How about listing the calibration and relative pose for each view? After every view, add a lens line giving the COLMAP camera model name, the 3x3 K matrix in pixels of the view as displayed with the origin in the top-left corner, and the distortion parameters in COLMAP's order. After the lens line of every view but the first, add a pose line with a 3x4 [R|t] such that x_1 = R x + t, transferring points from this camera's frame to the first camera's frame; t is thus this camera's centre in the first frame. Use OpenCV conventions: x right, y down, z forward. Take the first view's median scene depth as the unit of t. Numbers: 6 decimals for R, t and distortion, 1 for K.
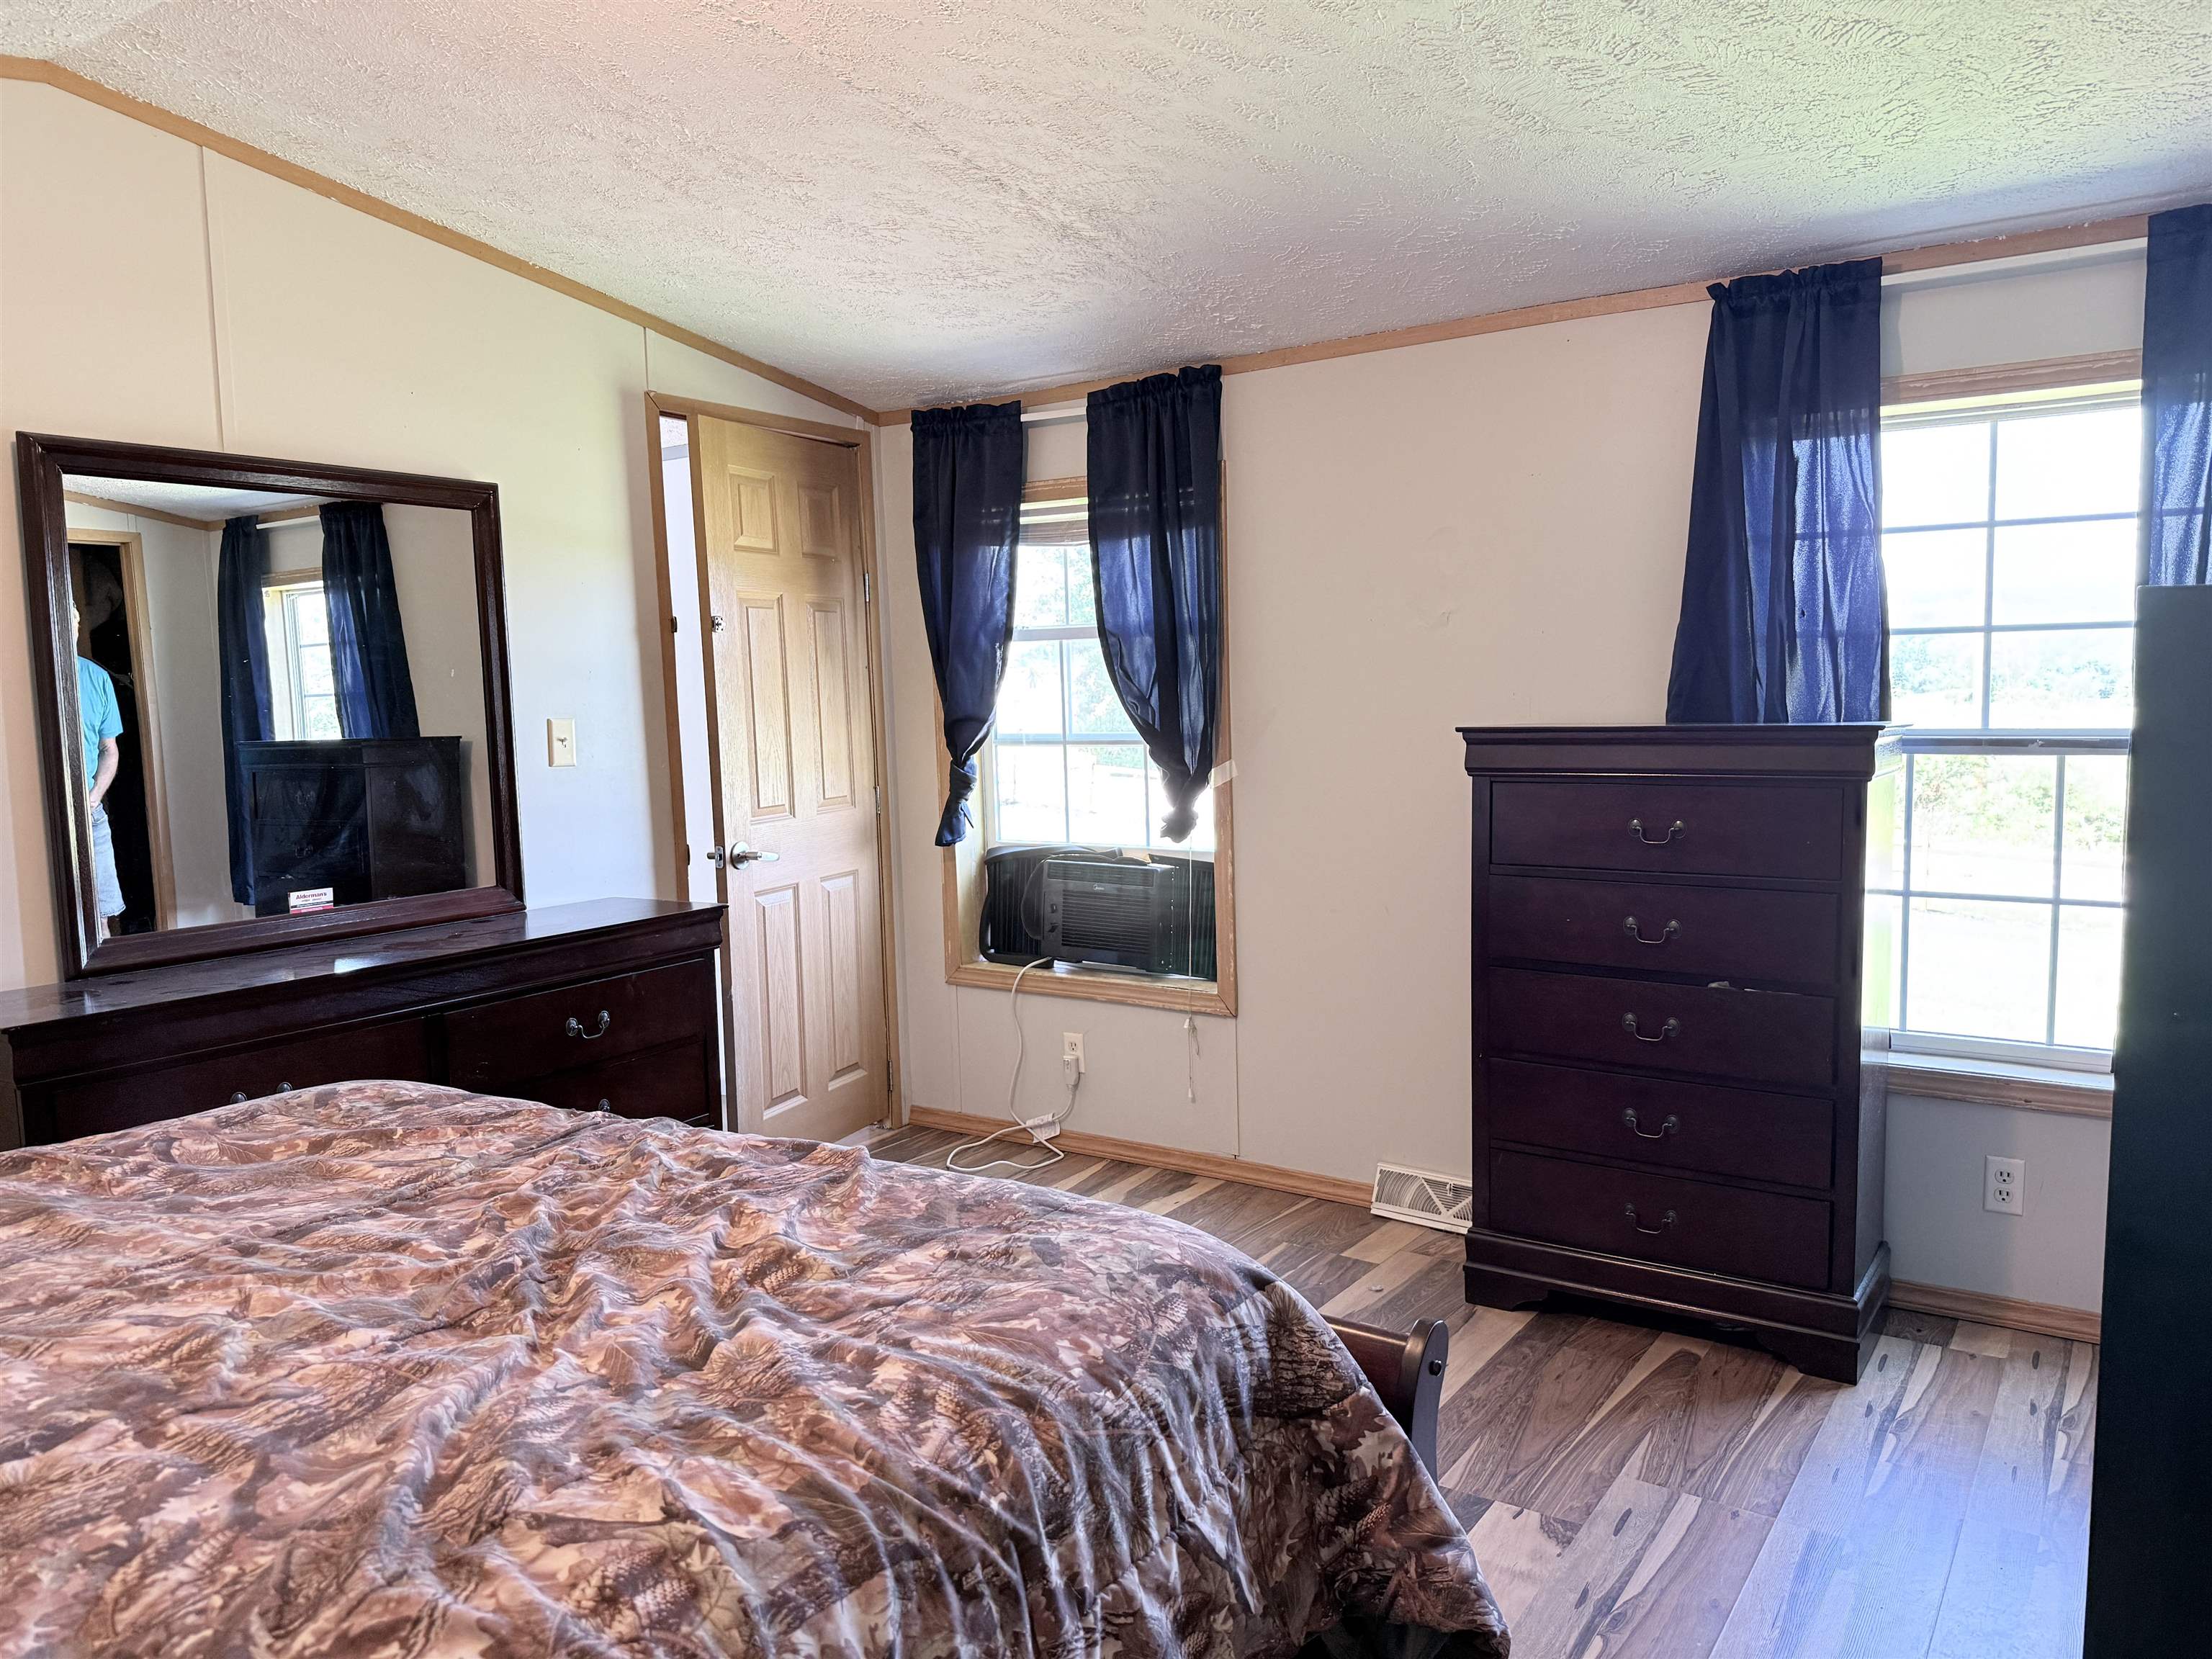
lens RADIAL K [[1570.9, 0, 1106.3], [0, 1570.9, 838.8], [0, 0, 1]] dist [0.053180, -0.067779]
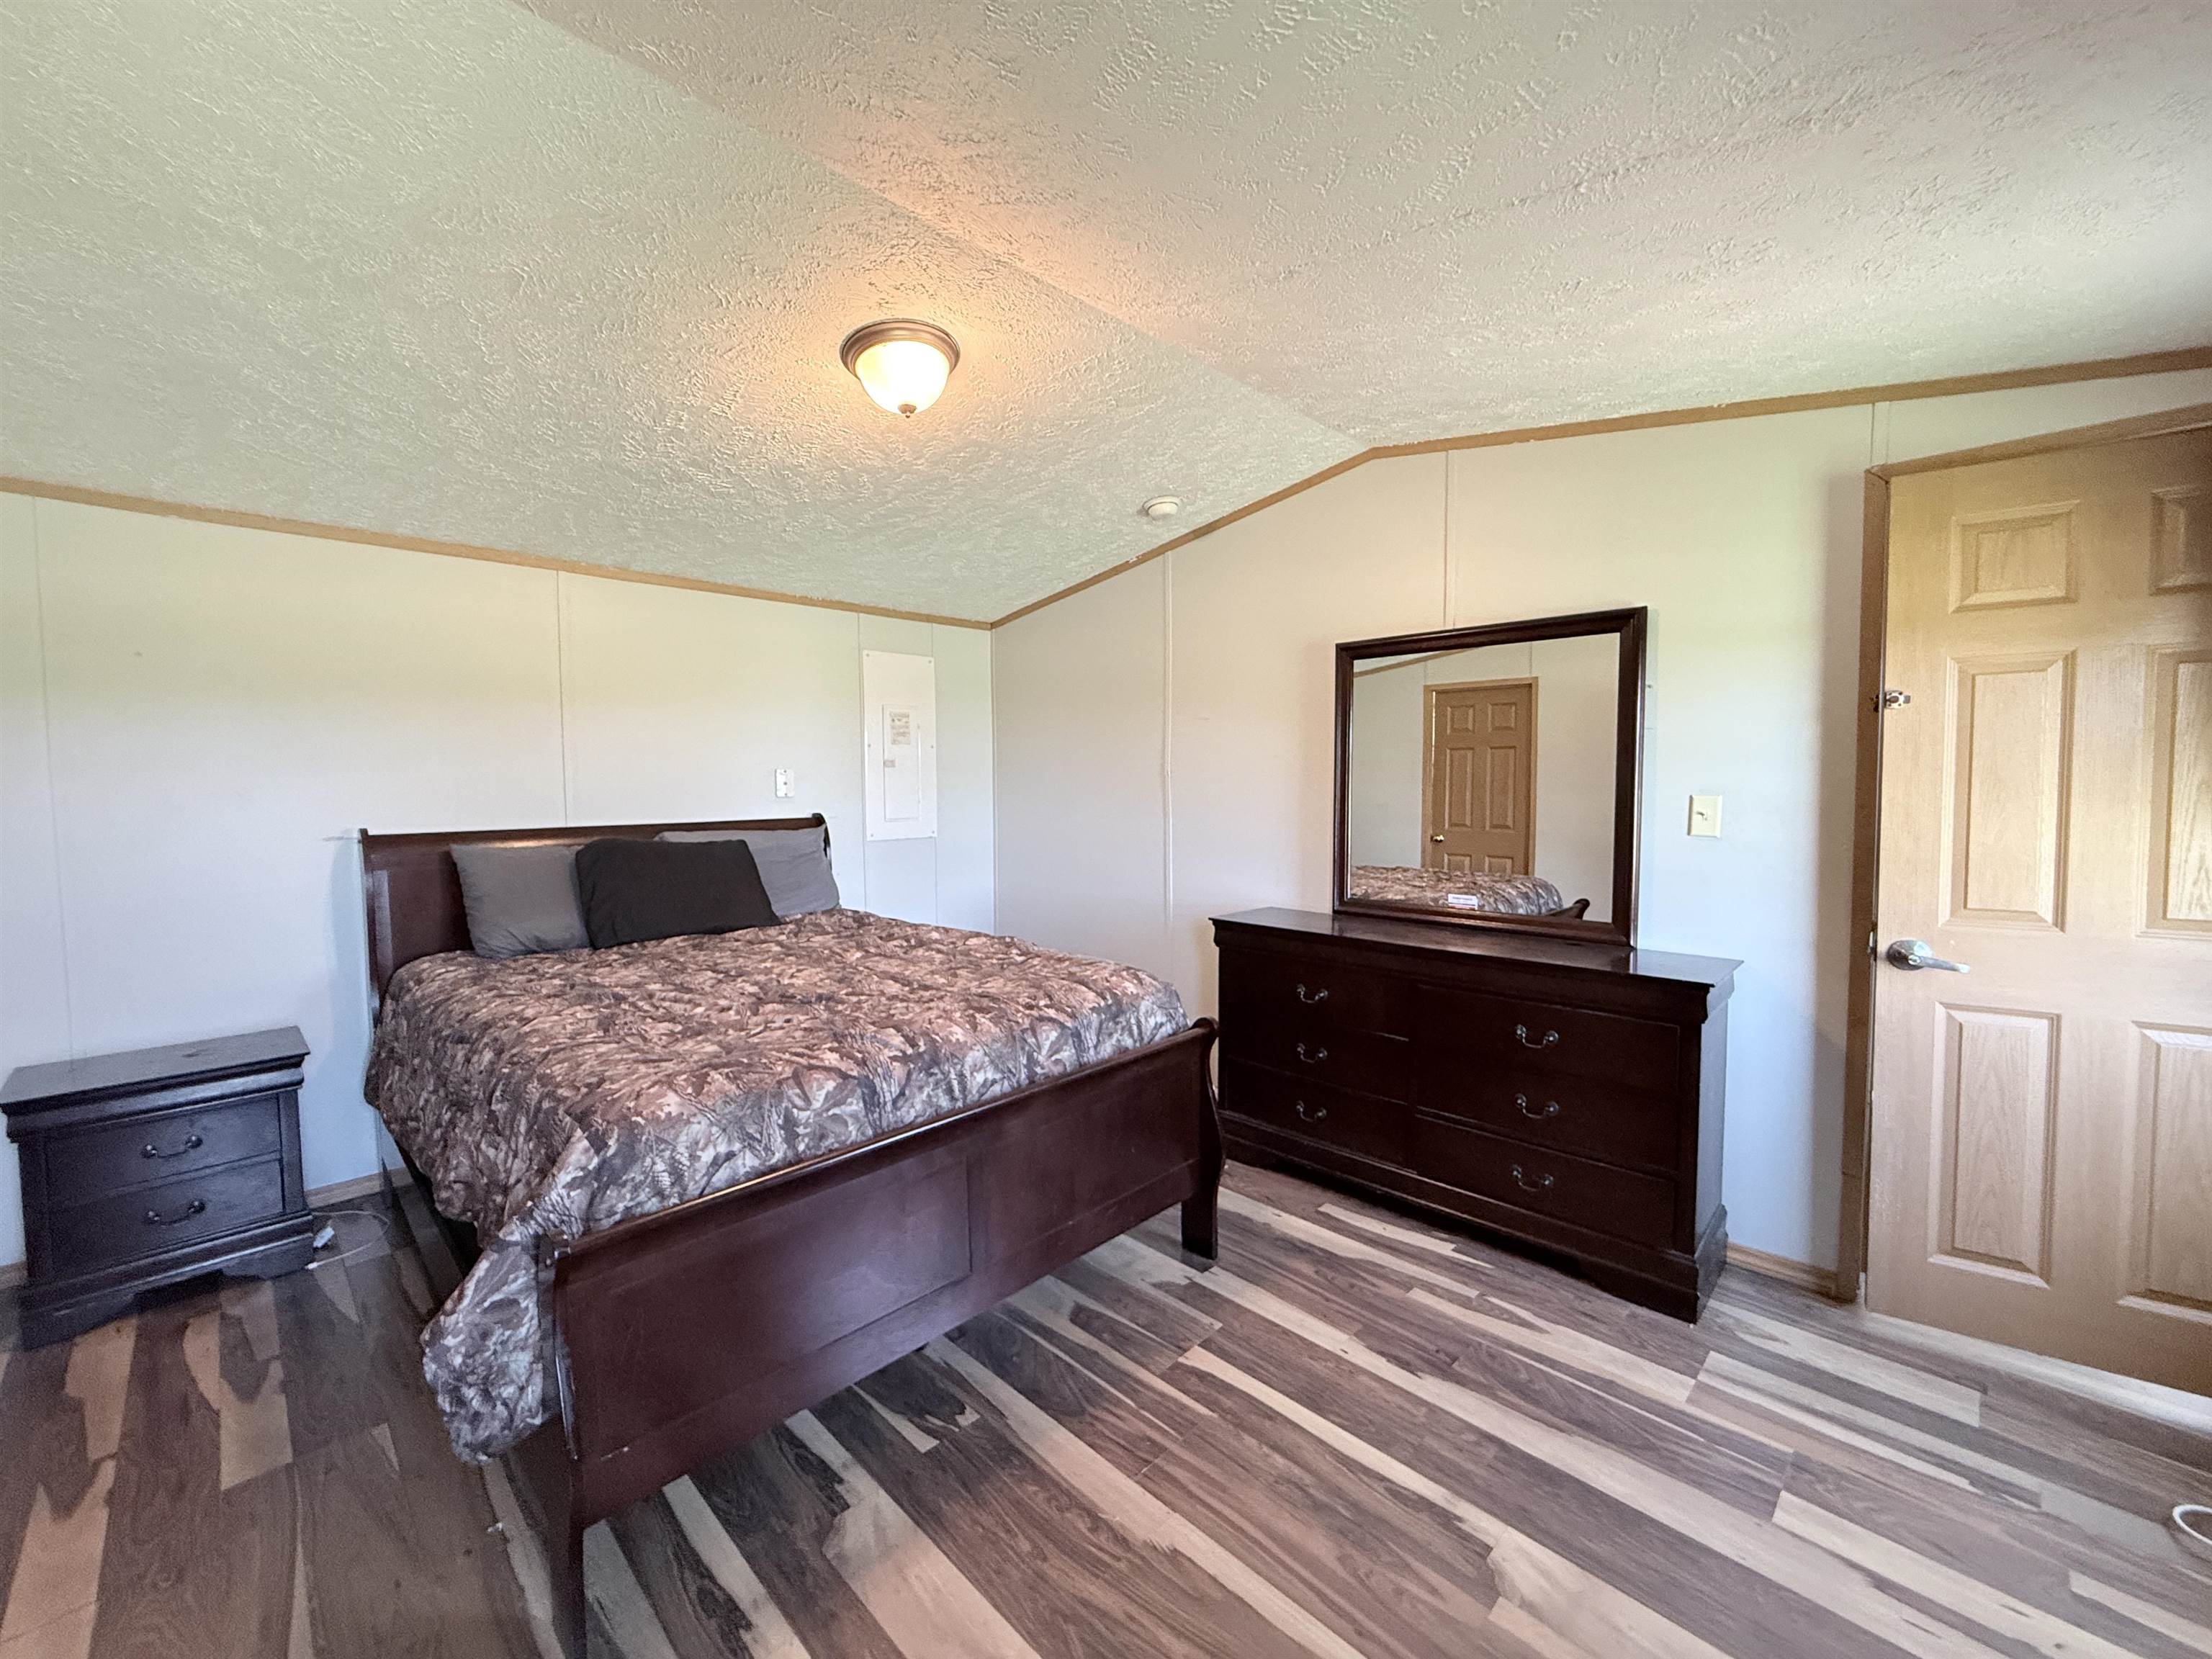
lens RADIAL K [[882.4, 0, 1104.9], [0, 882.4, 826.9], [0, 0, 1]] dist [0.007156, 0.000120]
pose [[-0.198507, 0.080806, -0.976763, 0.392469], [-0.081126, 0.991821, 0.098539, -0.084818], [0.976736, 0.098802, -0.190327, 0.725710]]
